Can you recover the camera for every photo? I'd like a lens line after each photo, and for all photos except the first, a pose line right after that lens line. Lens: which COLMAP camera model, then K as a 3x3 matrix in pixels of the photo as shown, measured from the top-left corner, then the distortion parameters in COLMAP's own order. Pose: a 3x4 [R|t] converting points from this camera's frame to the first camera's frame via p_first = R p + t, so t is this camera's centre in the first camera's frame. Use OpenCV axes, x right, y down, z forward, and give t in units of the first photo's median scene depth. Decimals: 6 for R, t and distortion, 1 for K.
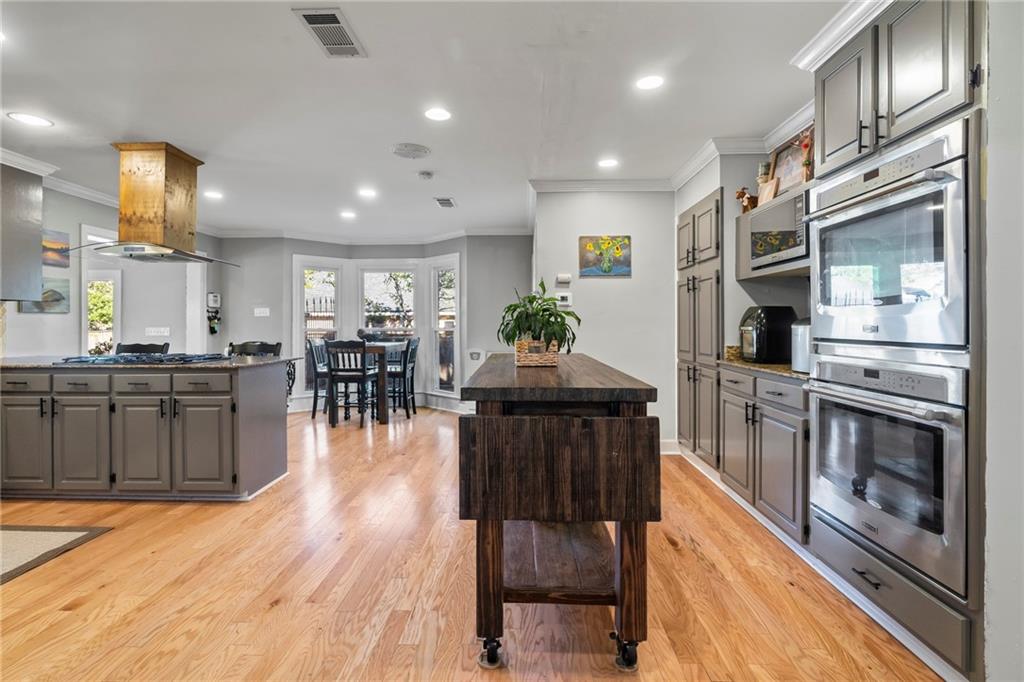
lens RADIAL K [[467.5, 0, 511.6], [0, 467.5, 332.4], [0, 0, 1]] dist [-0.008569, 0.001421]
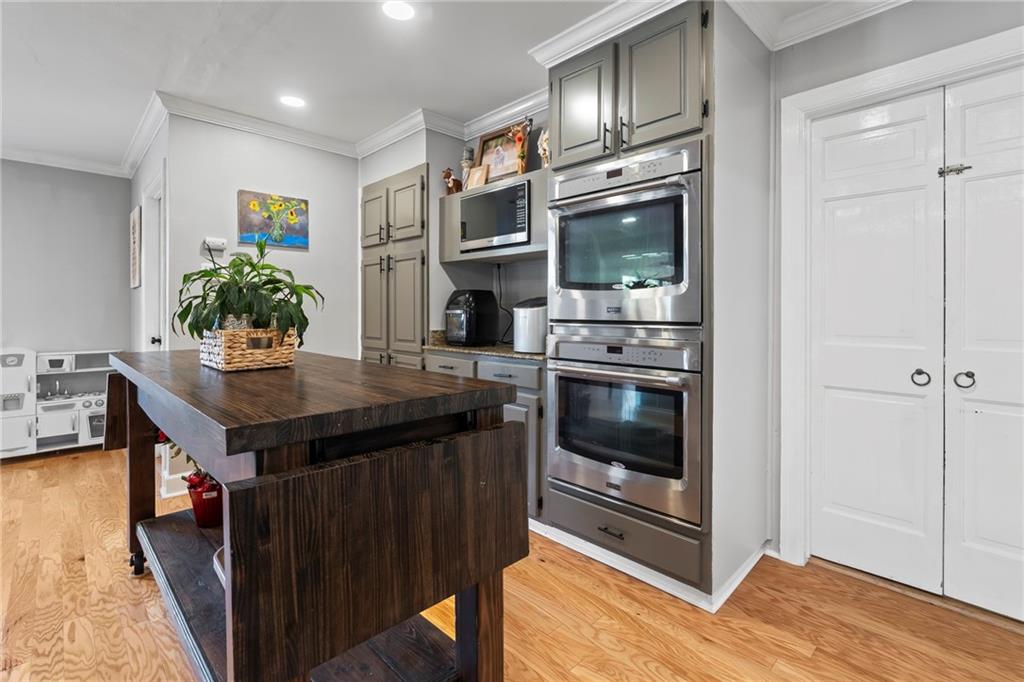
lens RADIAL K [[467.5, 0, 510.6], [0, 467.5, 316.5], [0, 0, 1]] dist [-0.008569, 0.001421]
pose [[0.689307, -0.006170, 0.724443, -0.162813], [0.010691, 0.999941, -0.001656, 0.005185], [-0.724390, 0.008887, 0.689333, 0.297737]]
